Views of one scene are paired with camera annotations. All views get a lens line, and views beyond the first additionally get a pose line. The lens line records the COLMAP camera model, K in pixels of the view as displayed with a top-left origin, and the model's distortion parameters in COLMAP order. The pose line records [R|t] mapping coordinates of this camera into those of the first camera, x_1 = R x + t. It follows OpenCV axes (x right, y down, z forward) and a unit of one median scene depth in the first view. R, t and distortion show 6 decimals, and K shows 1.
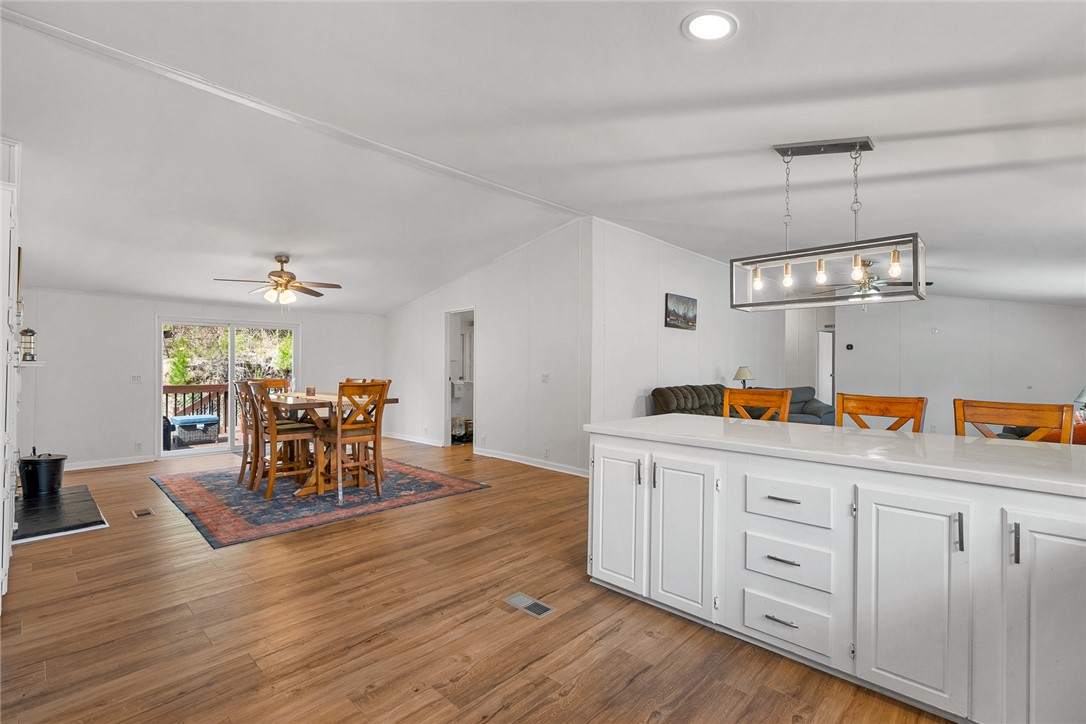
lens RADIAL K [[491.8, 0, 527.5], [0, 491.8, 362.2], [0, 0, 1]] dist [0.000125, 0.000160]
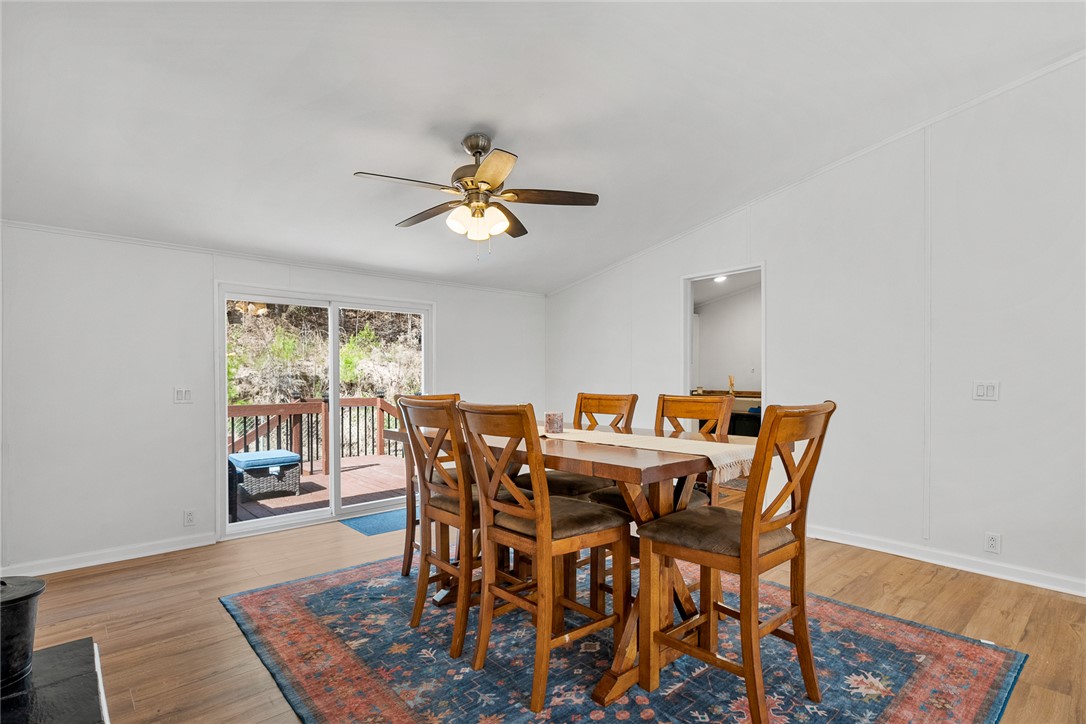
lens RADIAL K [[542.0, 0, 544.2], [0, 542.0, 375.0], [0, 0, 1]] dist [-0.015715, -0.000012]
pose [[0.998191, -0.007620, -0.059631, -0.274021], [0.007688, 0.999970, 0.000913, 0.009989], [0.059622, -0.001370, 0.998220, 0.325050]]
